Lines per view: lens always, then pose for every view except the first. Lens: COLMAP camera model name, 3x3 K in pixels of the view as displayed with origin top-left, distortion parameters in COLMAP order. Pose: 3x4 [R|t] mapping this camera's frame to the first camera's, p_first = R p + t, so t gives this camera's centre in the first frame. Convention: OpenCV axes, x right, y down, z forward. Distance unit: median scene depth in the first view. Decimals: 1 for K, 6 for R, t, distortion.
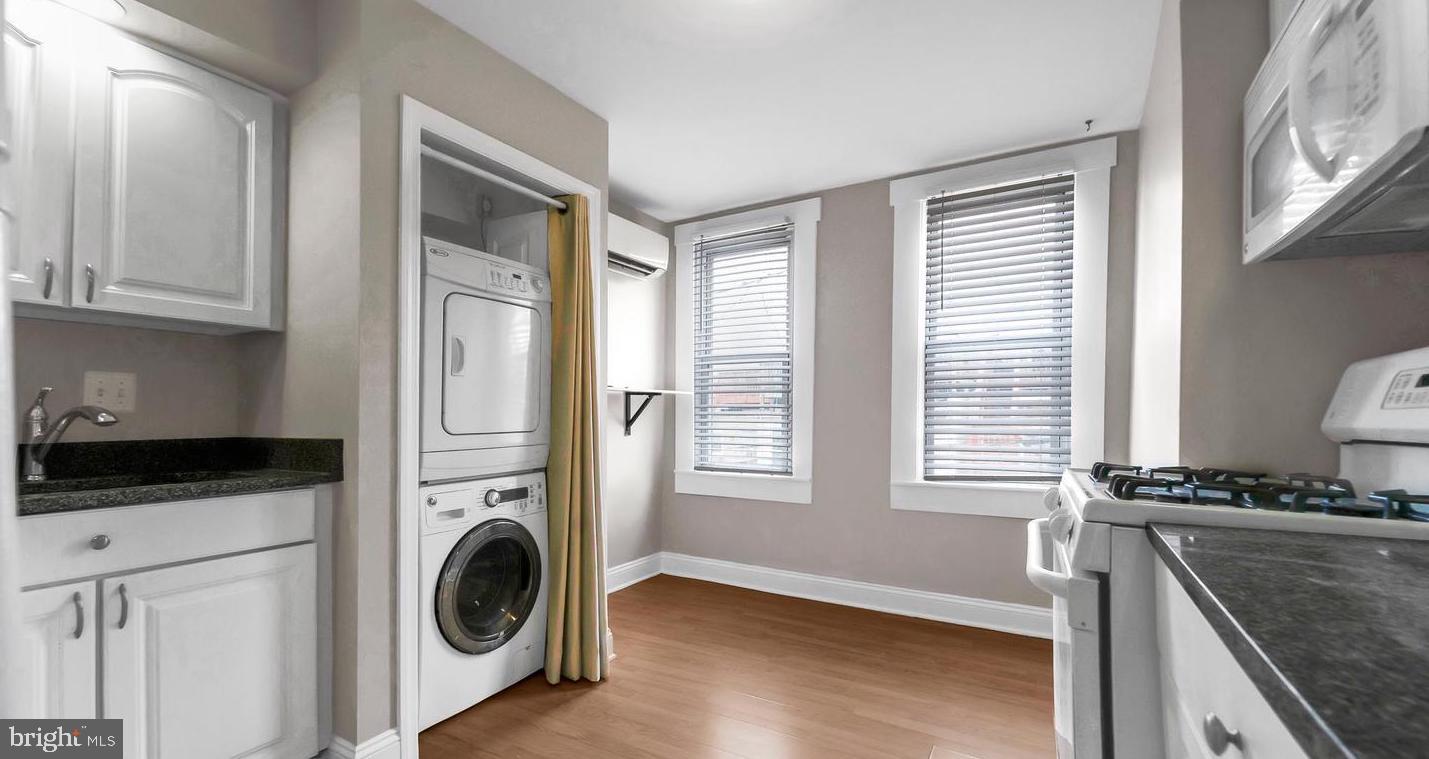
lens RADIAL K [[609.1, 0, 714.5], [0, 609.1, 379.5], [0, 0, 1]] dist [-0.000103, -0.000091]
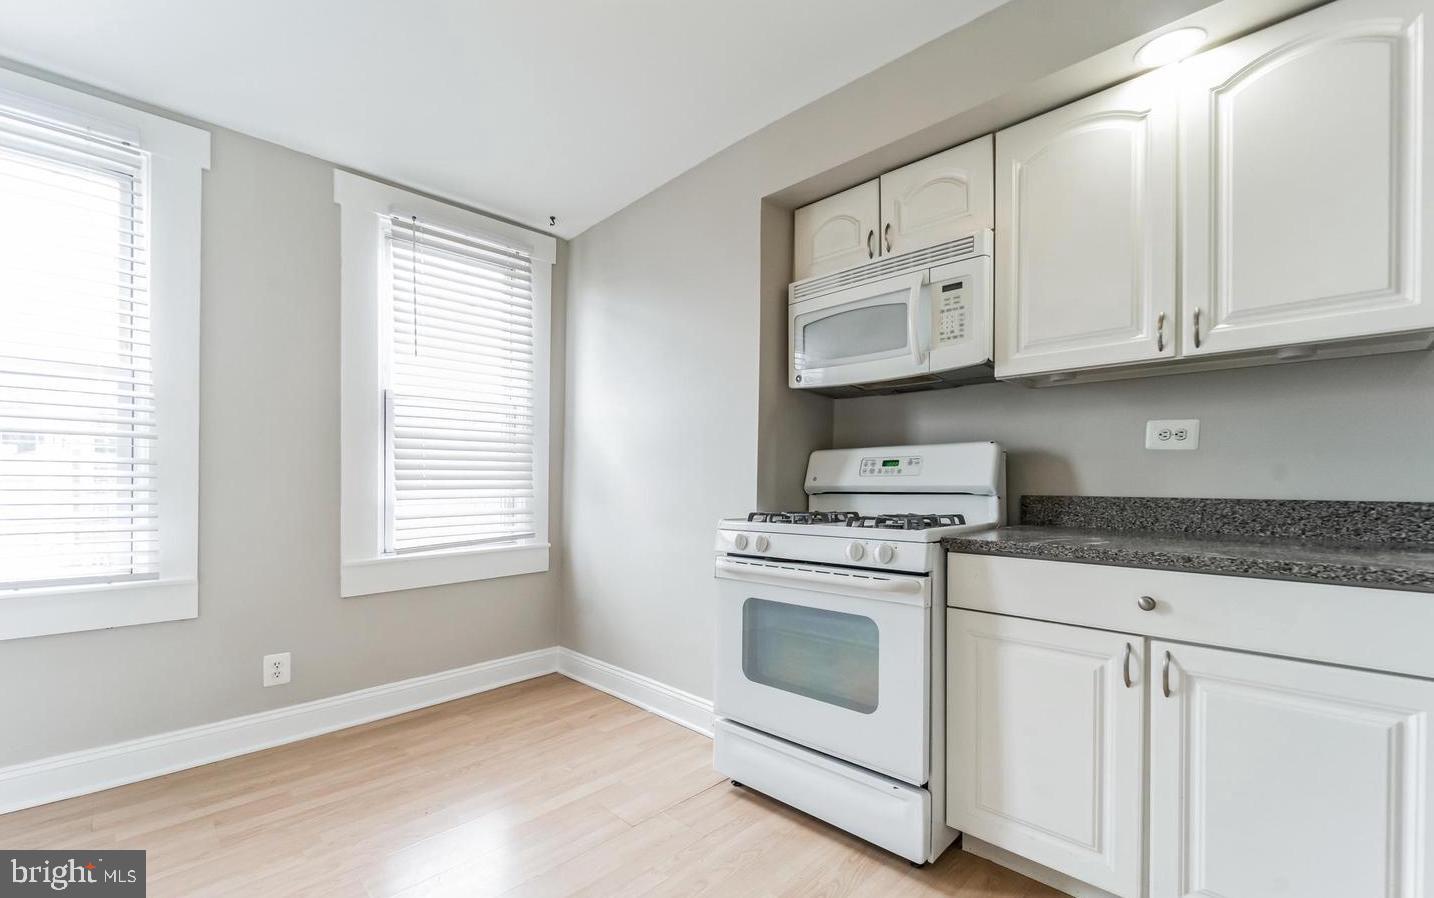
lens RADIAL K [[592.0, 0, 718.9], [0, 592.0, 480.9], [0, 0, 1]] dist [0.000608, 0.000028]
pose [[0.237171, -0.004662, 0.971457, -0.339289], [-0.058271, 0.998120, 0.019017, 0.020520], [-0.969719, -0.061118, 0.236453, 0.370618]]
